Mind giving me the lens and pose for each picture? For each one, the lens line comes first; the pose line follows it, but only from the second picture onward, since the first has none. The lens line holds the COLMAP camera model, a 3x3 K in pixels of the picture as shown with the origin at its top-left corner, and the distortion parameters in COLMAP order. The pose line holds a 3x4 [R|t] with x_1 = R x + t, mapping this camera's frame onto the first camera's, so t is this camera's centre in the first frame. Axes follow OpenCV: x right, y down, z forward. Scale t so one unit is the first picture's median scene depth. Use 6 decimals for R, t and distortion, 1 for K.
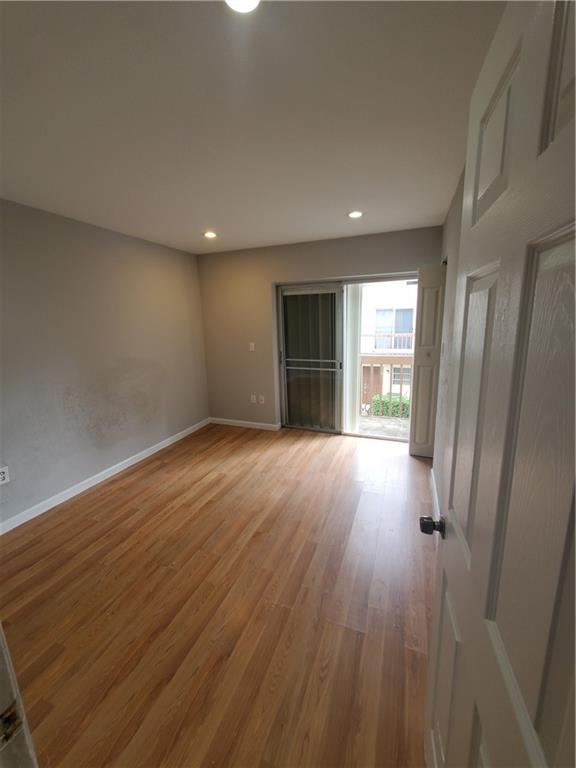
lens RADIAL K [[304.6, 0, 289.6], [0, 304.6, 380.6], [0, 0, 1]] dist [-0.001057, -0.000671]
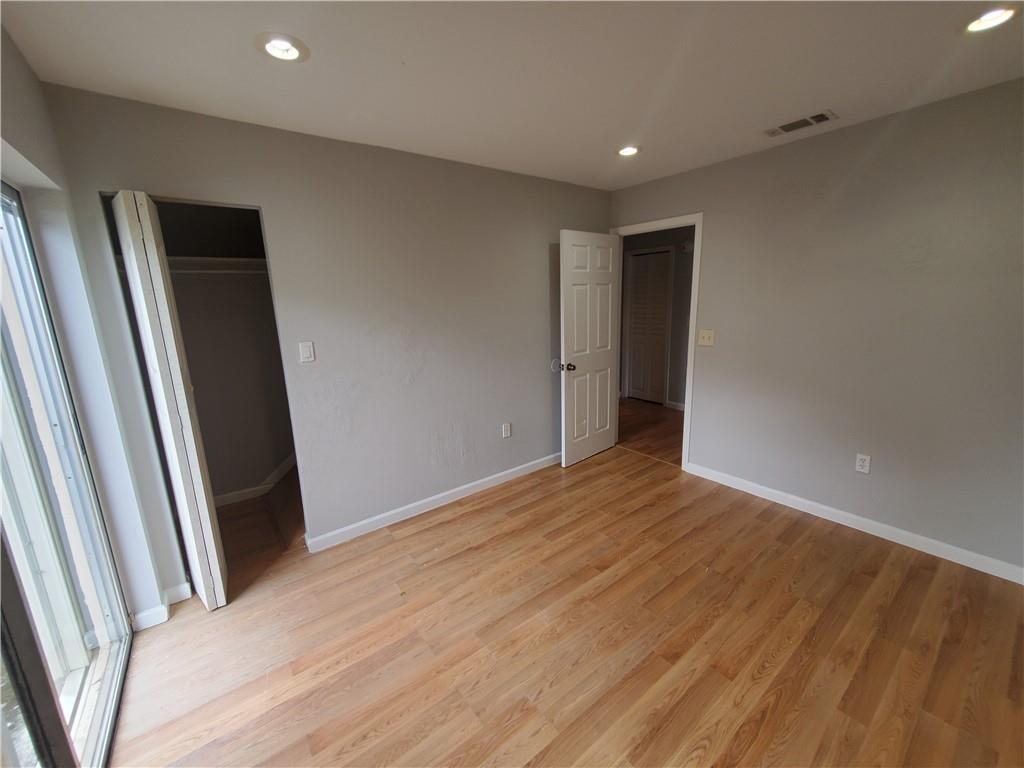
lens RADIAL K [[406.1, 0, 509.0], [0, 406.1, 380.5], [0, 0, 1]] dist [-0.001057, -0.000671]
pose [[-0.850529, -0.052489, 0.523302, -0.392613], [0.154622, 0.926077, 0.344199, -0.308159], [-0.502684, 0.373665, -0.779540, 1.621954]]
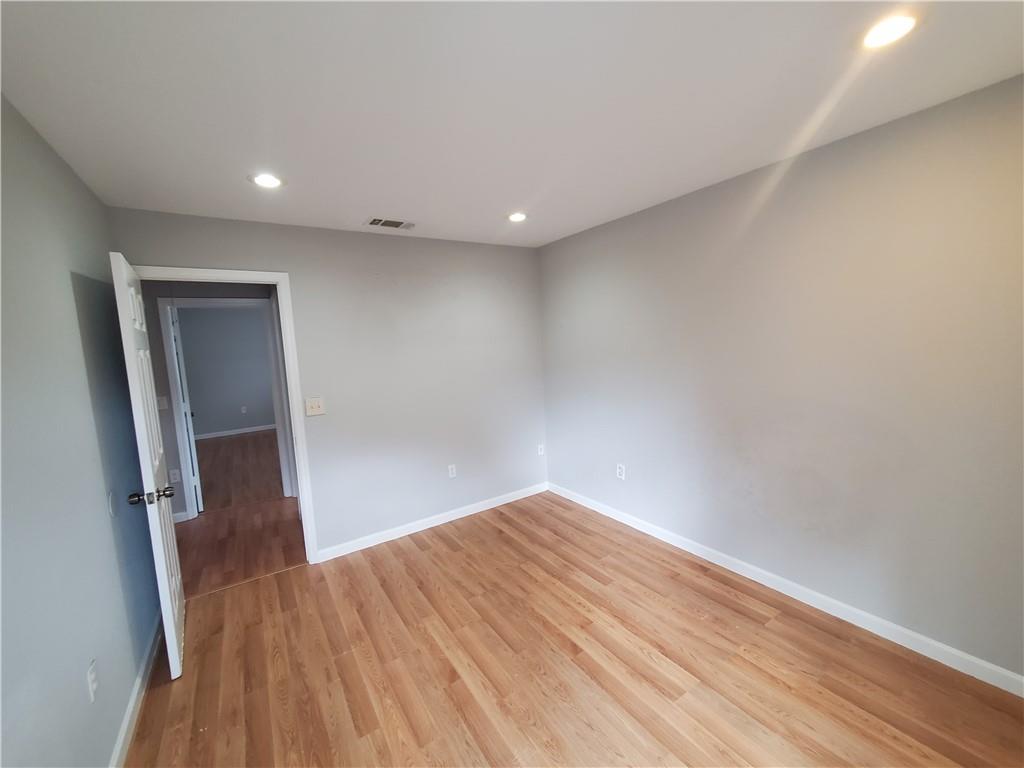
lens RADIAL K [[406.1, 0, 509.0], [0, 406.1, 380.5], [0, 0, 1]] dist [-0.001057, -0.000671]
pose [[-0.575359, 0.143005, -0.805302, 0.400957], [-0.089560, 0.967660, 0.235824, -0.297243], [0.812983, 0.207806, -0.543944, 1.331994]]
